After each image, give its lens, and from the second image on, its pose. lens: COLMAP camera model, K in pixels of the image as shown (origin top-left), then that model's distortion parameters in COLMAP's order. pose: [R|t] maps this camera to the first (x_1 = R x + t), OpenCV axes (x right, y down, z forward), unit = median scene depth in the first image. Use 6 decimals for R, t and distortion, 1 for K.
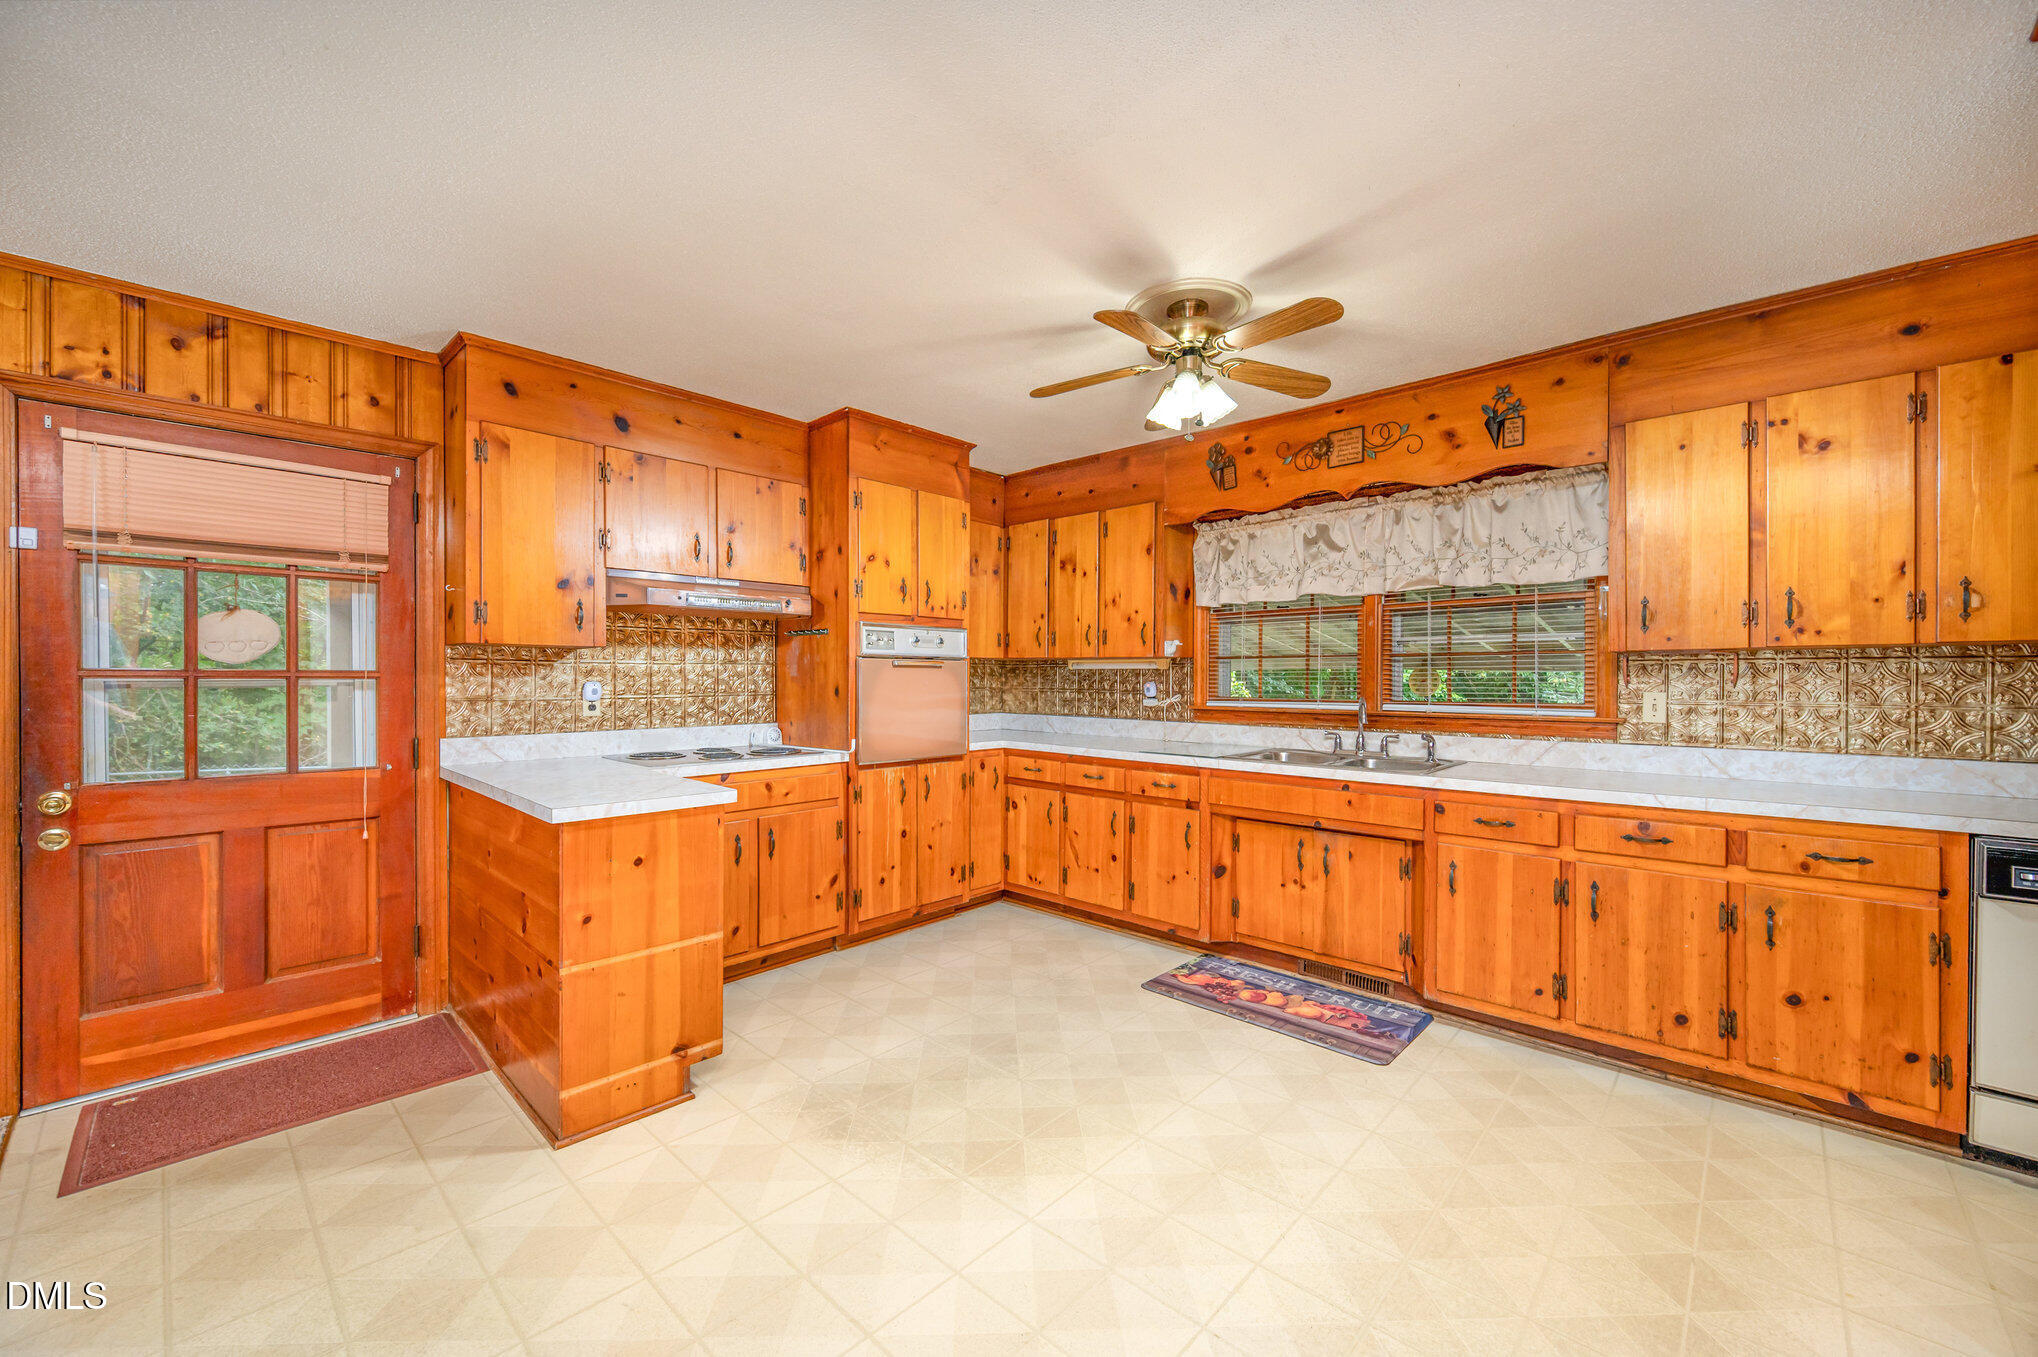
lens RADIAL K [[800.6, 0, 1013.9], [0, 800.6, 679.6], [0, 0, 1]] dist [-0.001516, -0.000384]
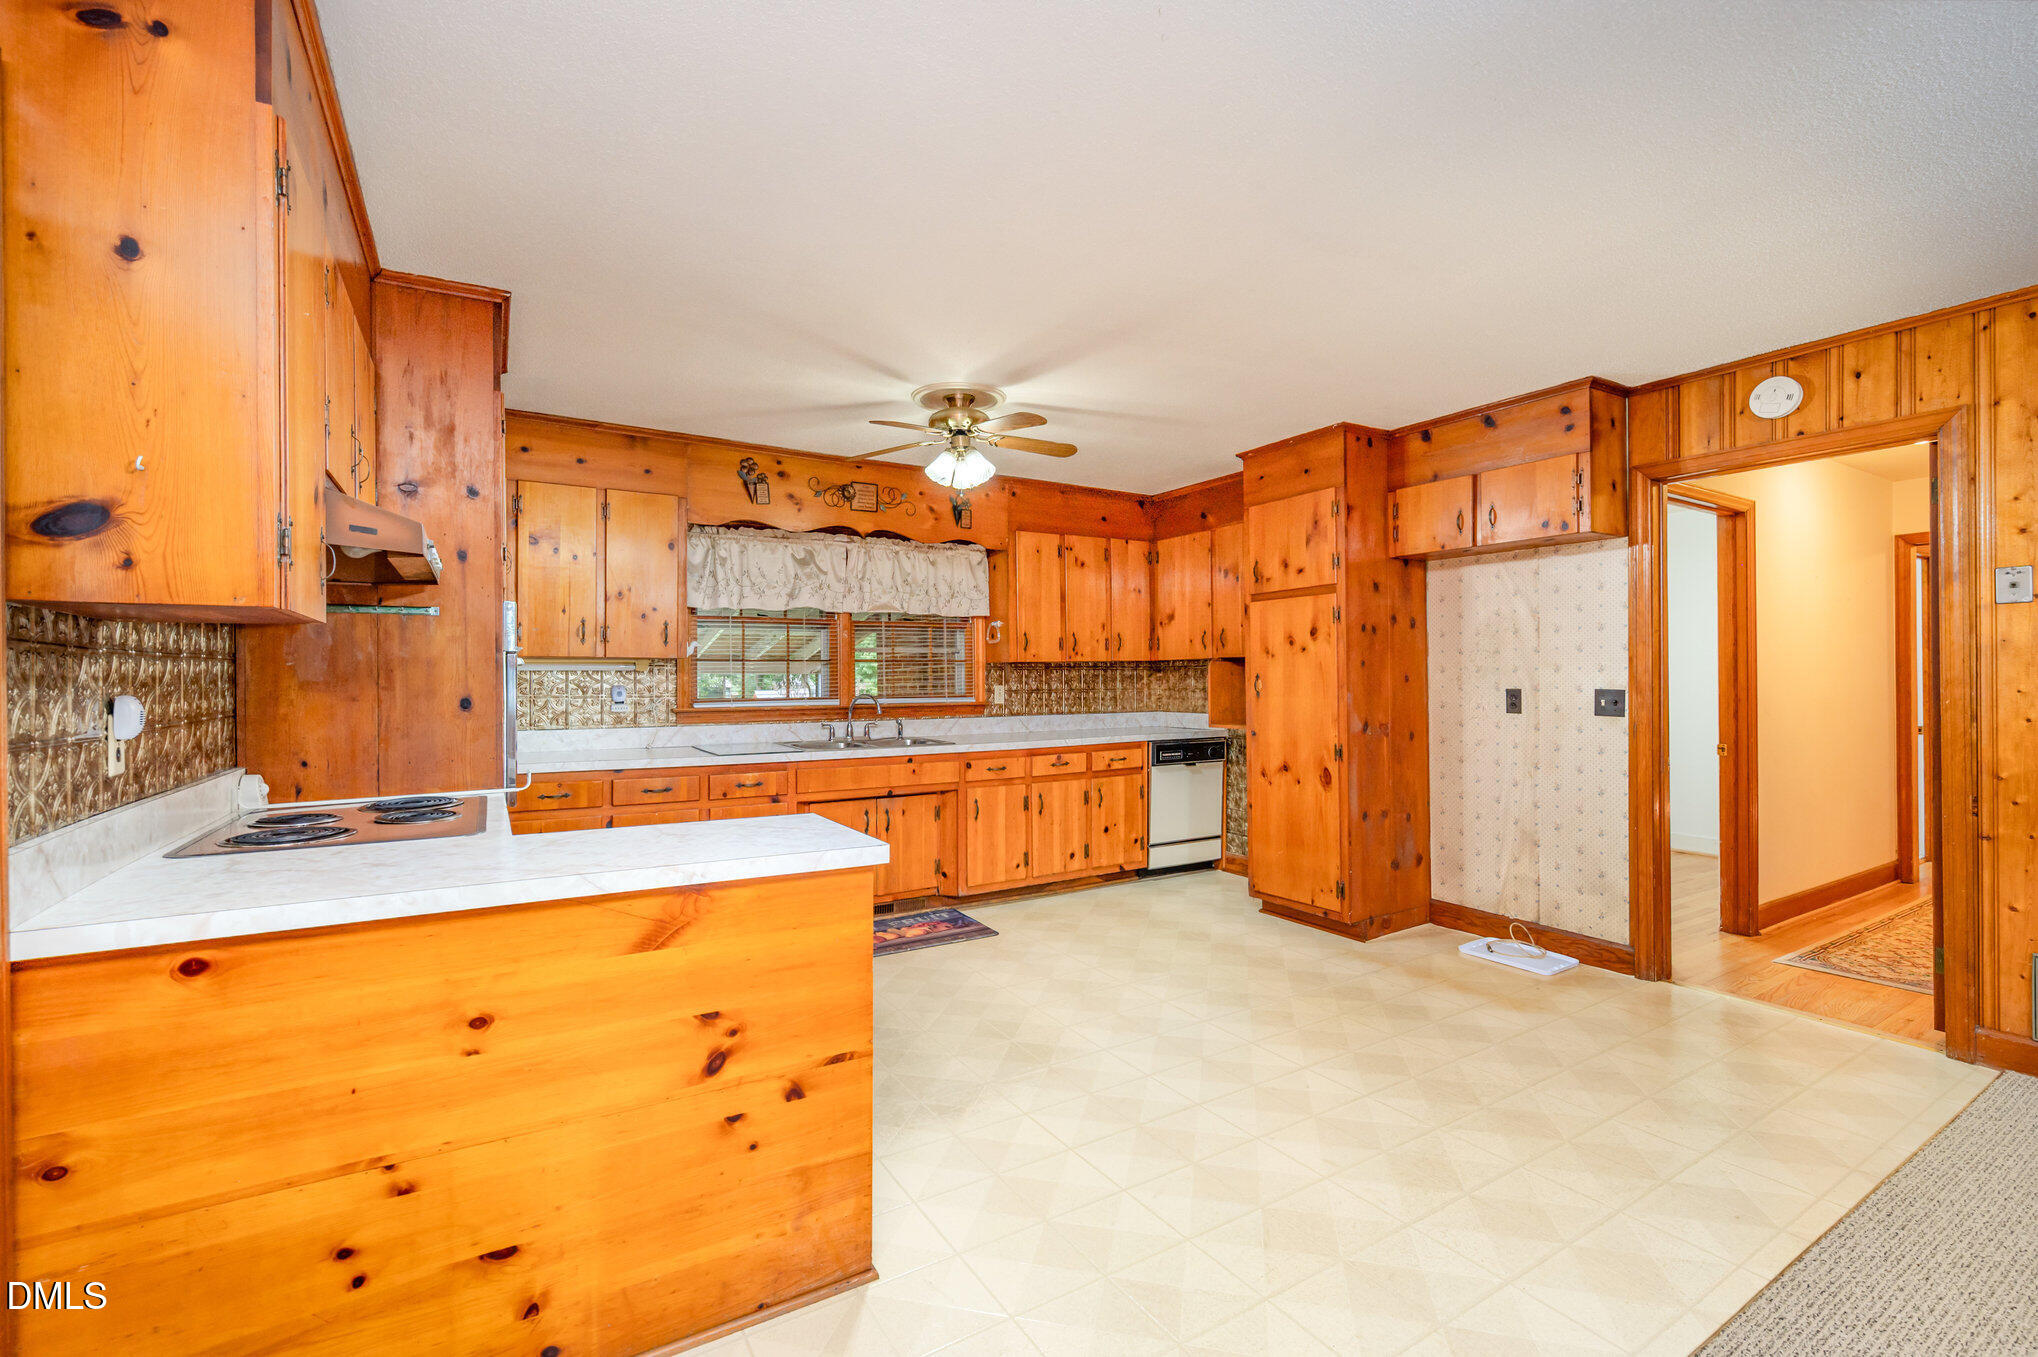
lens RADIAL K [[878.8, 0, 1014.9], [0, 878.8, 674.7], [0, 0, 1]] dist [-0.001241, -0.000018]
pose [[0.267116, -0.001362, 0.963663, -1.025862], [0.009456, 0.999955, -0.001208, -0.005374], [-0.963618, 0.009435, 0.267117, 0.474070]]
